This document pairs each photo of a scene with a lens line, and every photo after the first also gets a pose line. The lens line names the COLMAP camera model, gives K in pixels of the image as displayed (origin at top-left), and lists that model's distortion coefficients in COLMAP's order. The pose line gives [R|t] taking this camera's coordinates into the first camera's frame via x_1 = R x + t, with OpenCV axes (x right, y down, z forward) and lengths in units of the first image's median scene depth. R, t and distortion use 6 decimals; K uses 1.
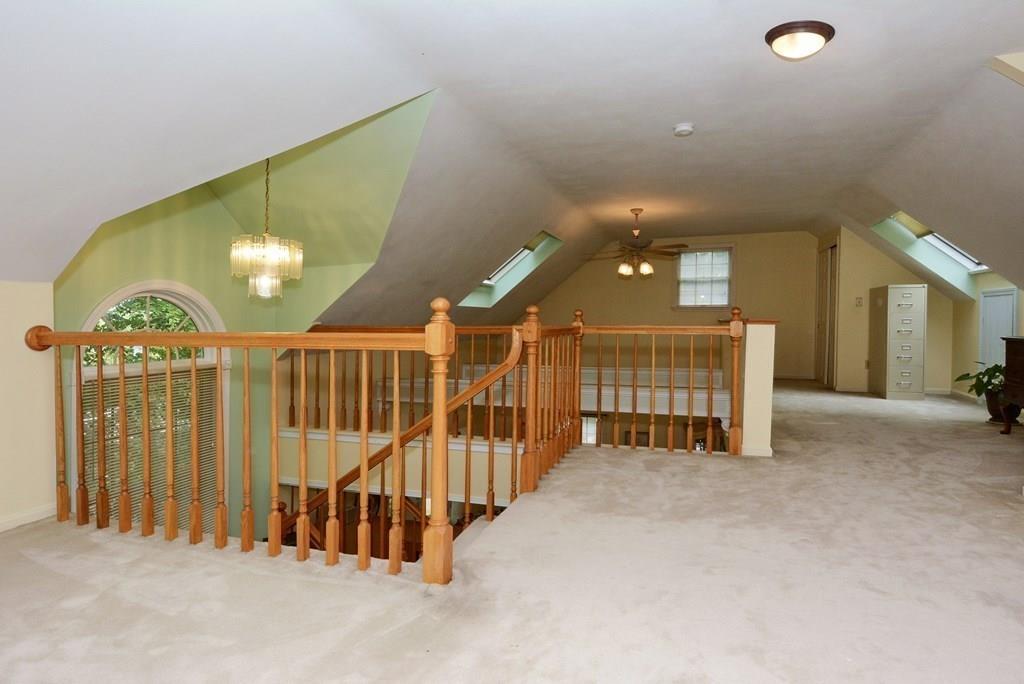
lens RADIAL K [[562.9, 0, 542.4], [0, 562.9, 322.8], [0, 0, 1]] dist [0.002364, -0.010736]
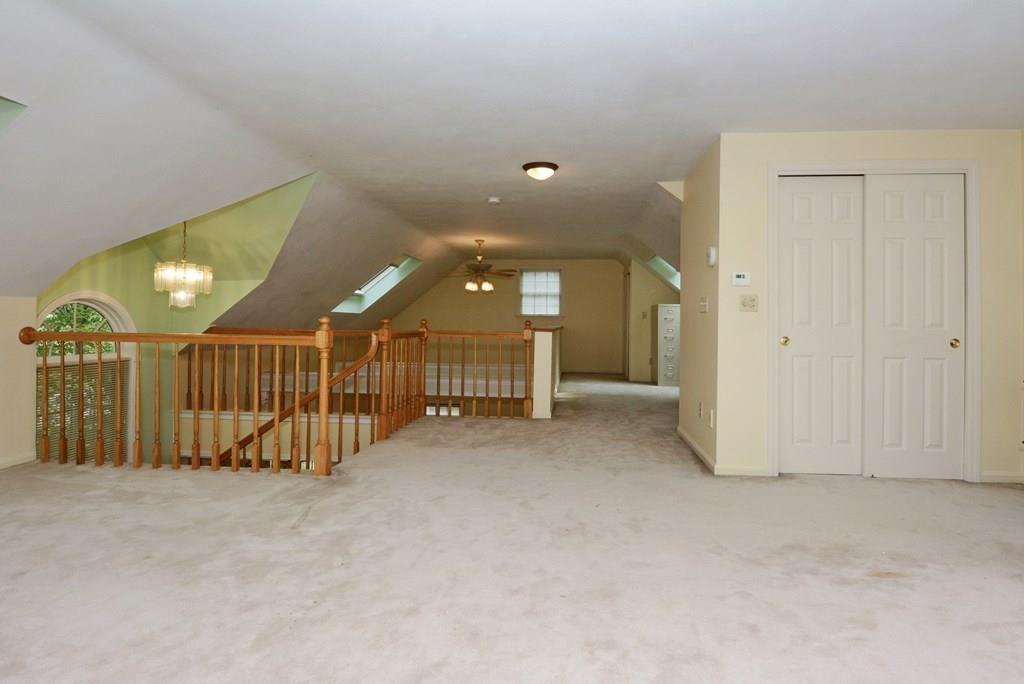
lens RADIAL K [[566.1, 0, 546.9], [0, 566.1, 341.9], [0, 0, 1]] dist [0.003304, -0.010715]
pose [[0.975950, 0.010104, 0.217759, 0.059075], [-0.016581, 0.999472, 0.027936, -0.012741], [-0.217362, -0.030875, 0.975603, -0.467529]]
